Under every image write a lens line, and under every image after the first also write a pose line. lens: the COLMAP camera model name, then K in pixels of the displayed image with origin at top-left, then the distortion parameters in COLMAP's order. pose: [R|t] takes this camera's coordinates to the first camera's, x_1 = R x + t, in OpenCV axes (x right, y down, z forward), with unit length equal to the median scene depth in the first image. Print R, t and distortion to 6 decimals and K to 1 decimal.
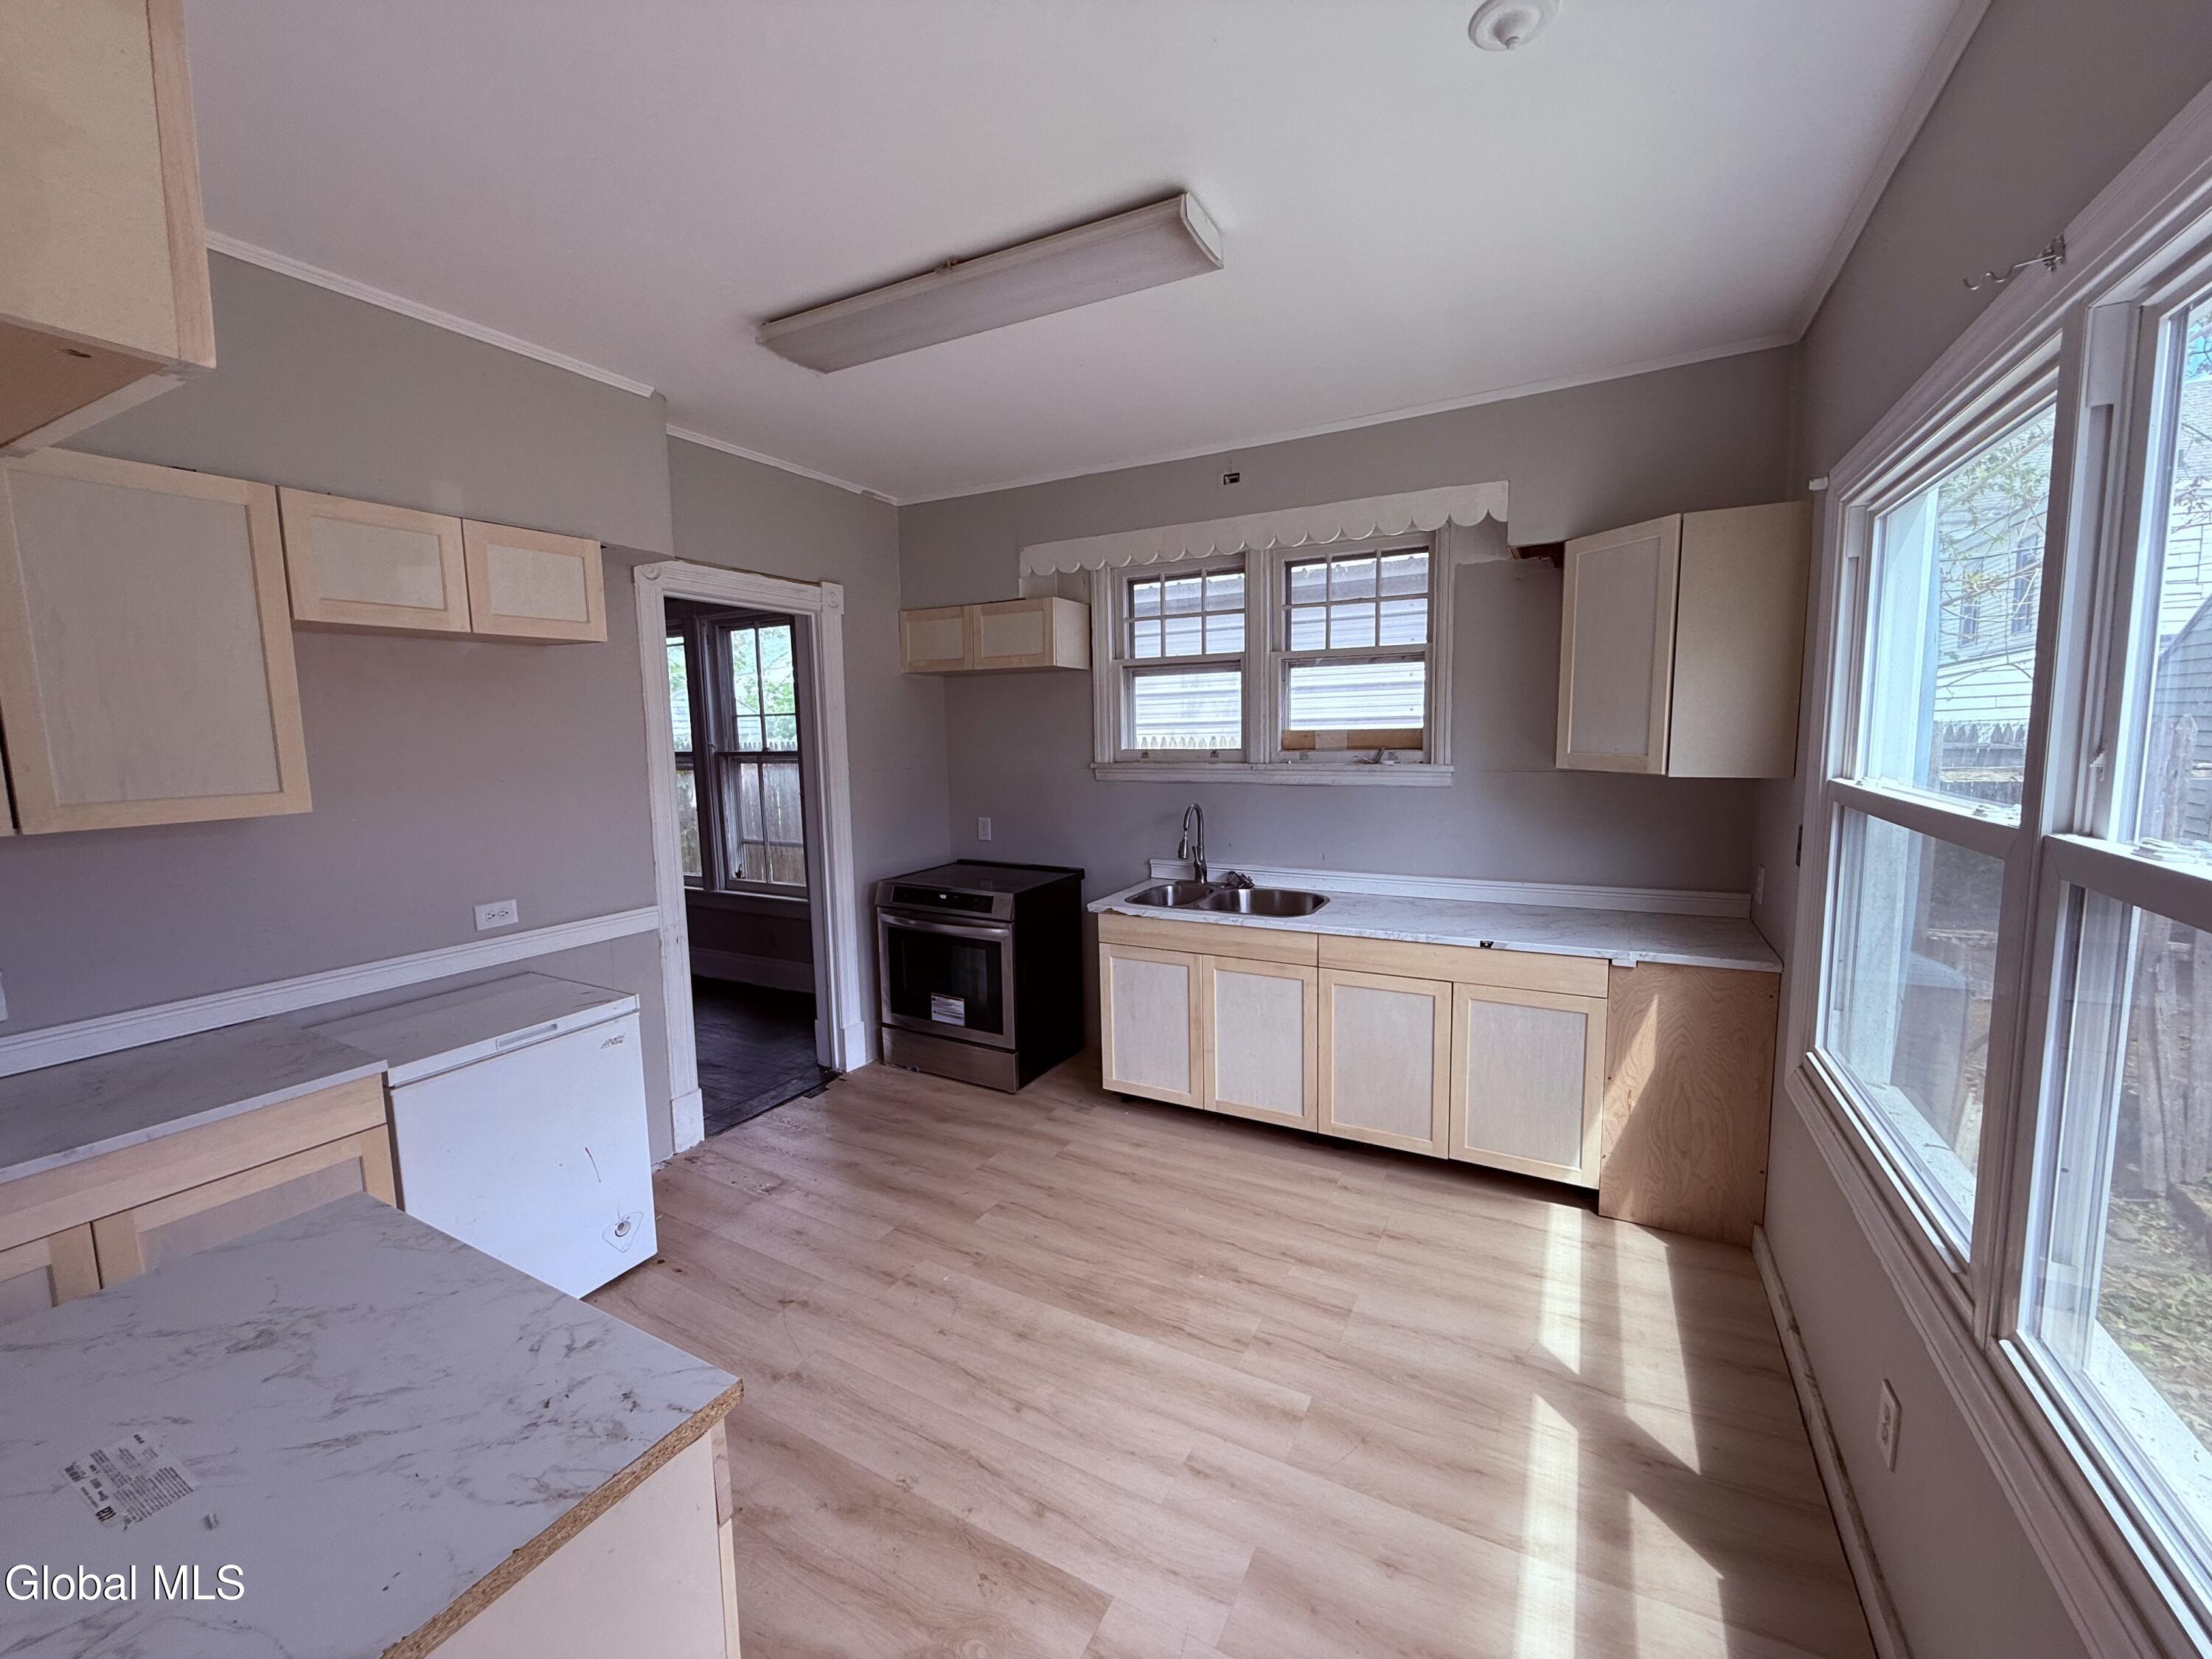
lens RADIAL K [[879.6, 0, 1100.7], [0, 879.6, 827.6], [0, 0, 1]] dist [0.002949, -0.000354]
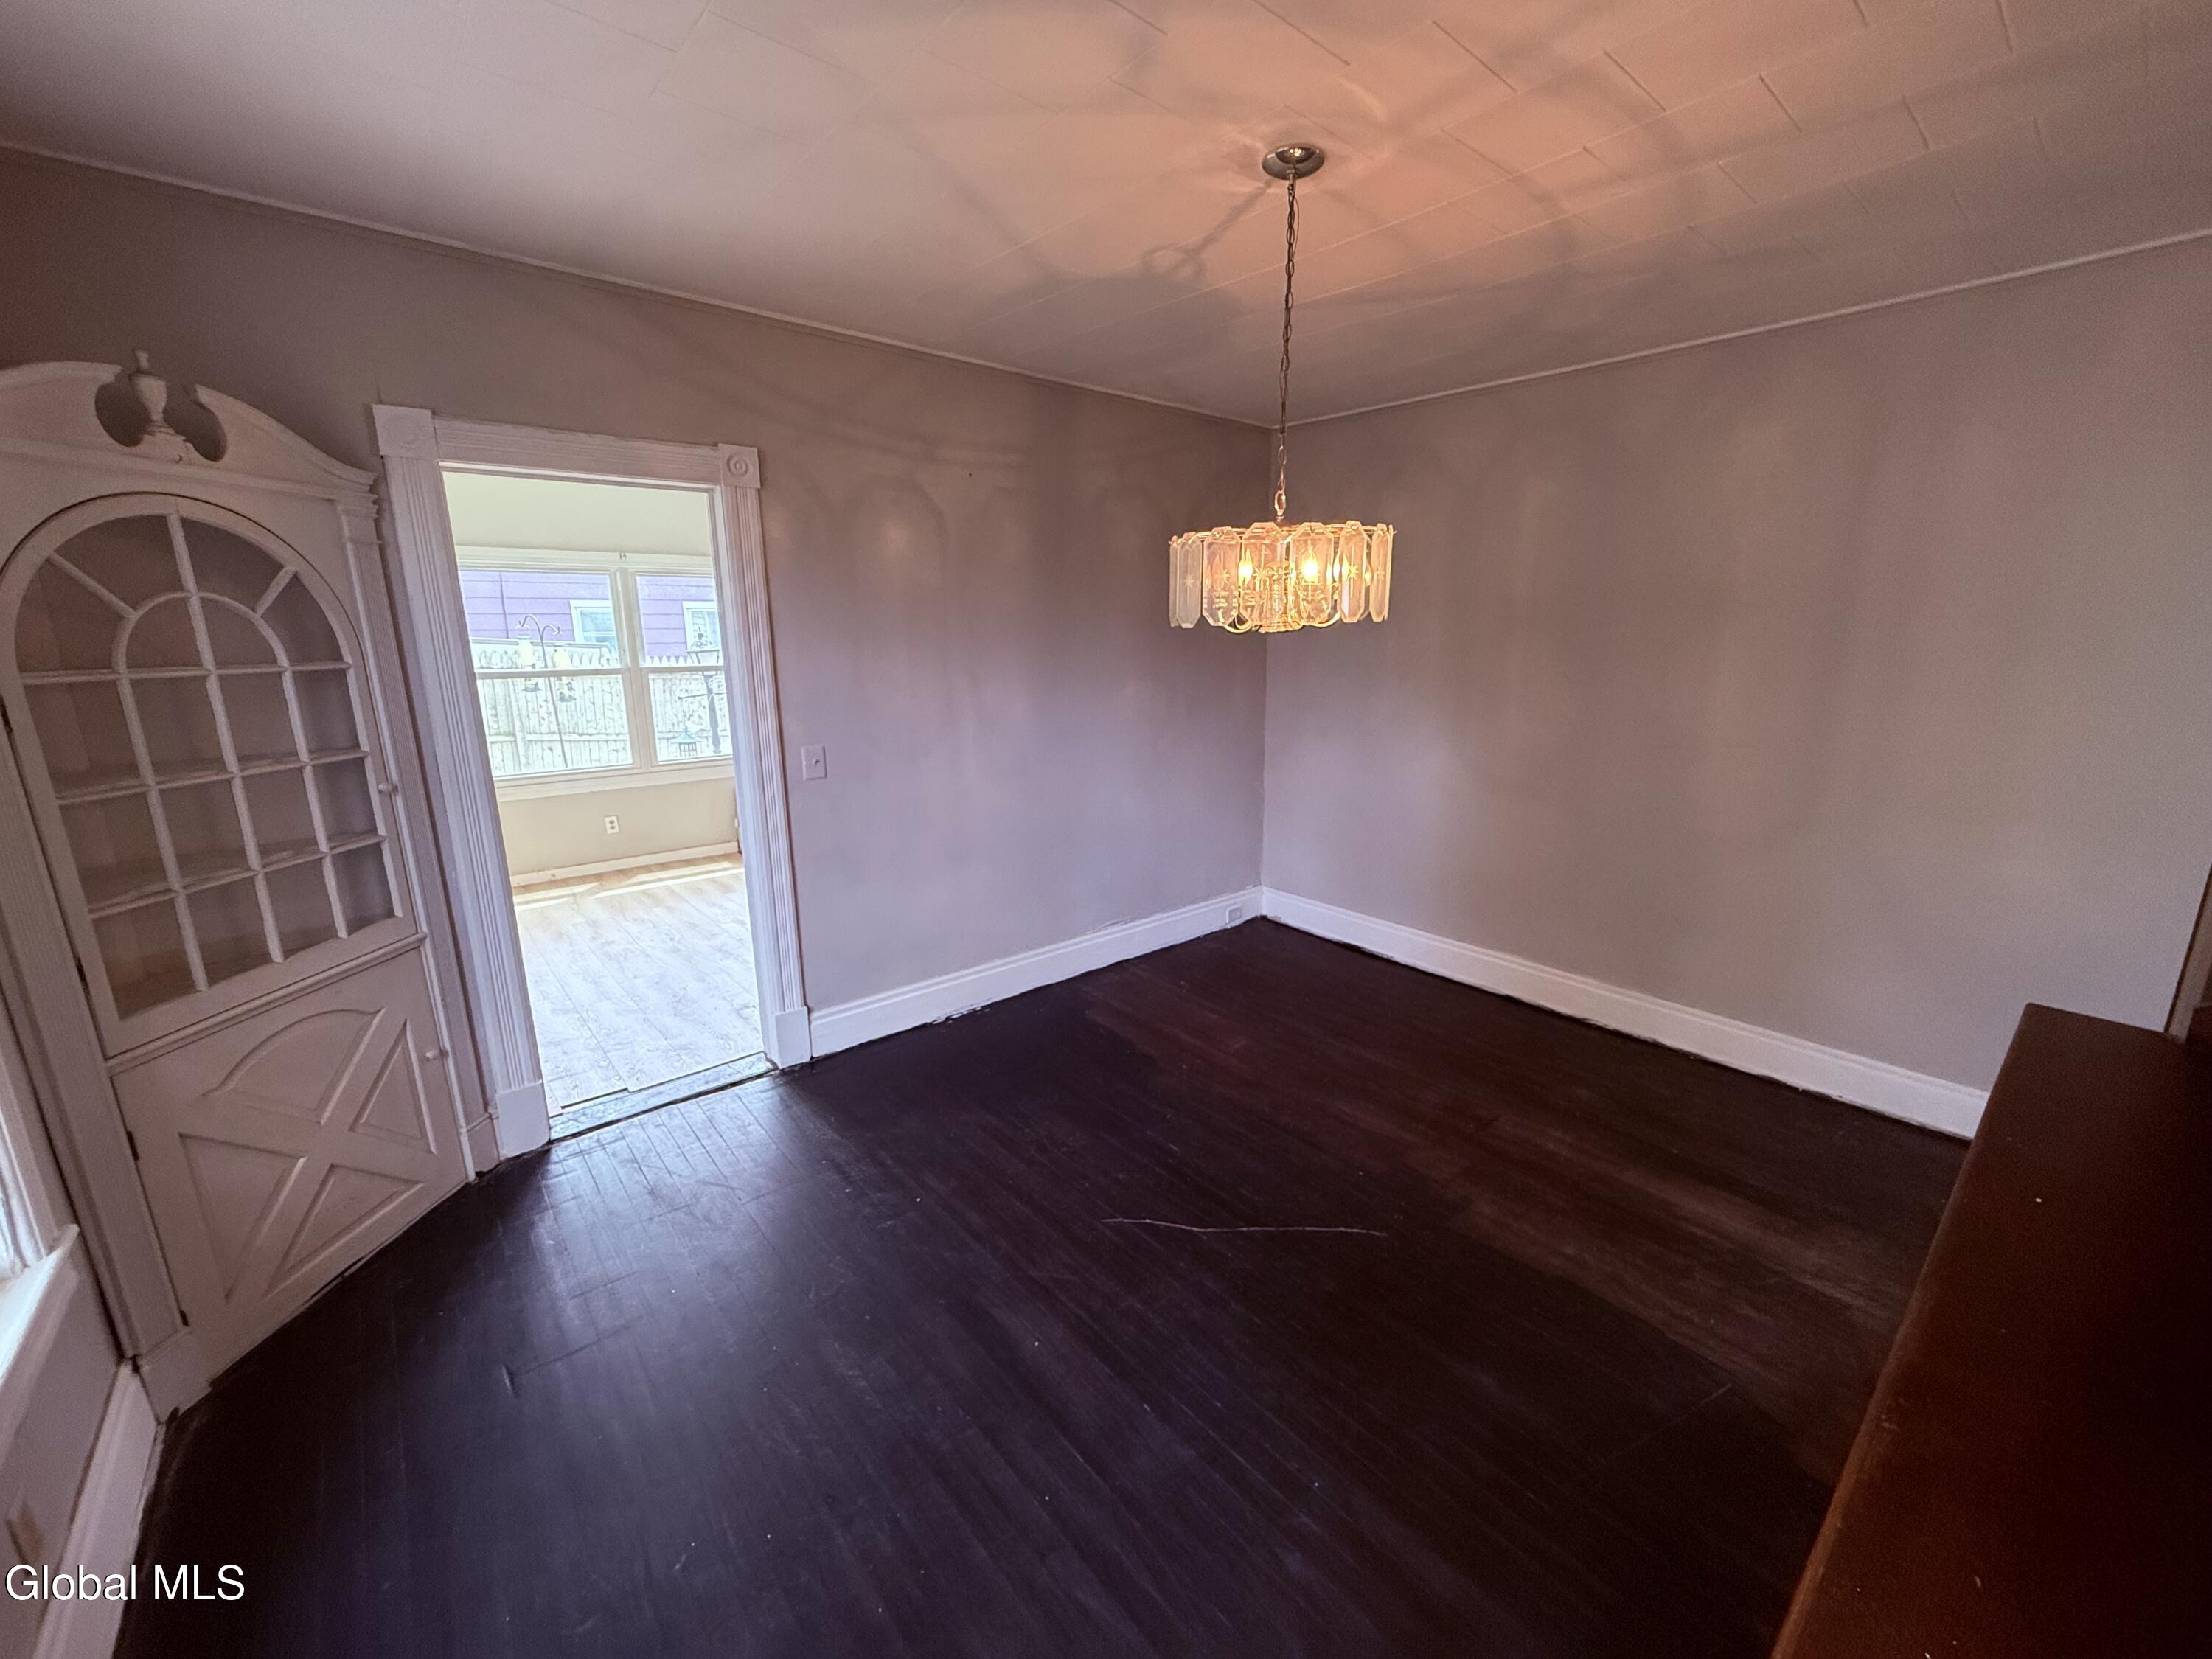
lens RADIAL K [[879.6, 0, 1107.8], [0, 879.6, 832.6], [0, 0, 1]] dist [0.002949, -0.000354]
pose [[-0.933471, -0.054967, 0.354416, -1.792802], [0.065800, 0.945165, 0.319895, -0.281089], [-0.352566, 0.321933, -0.878667, 2.568209]]
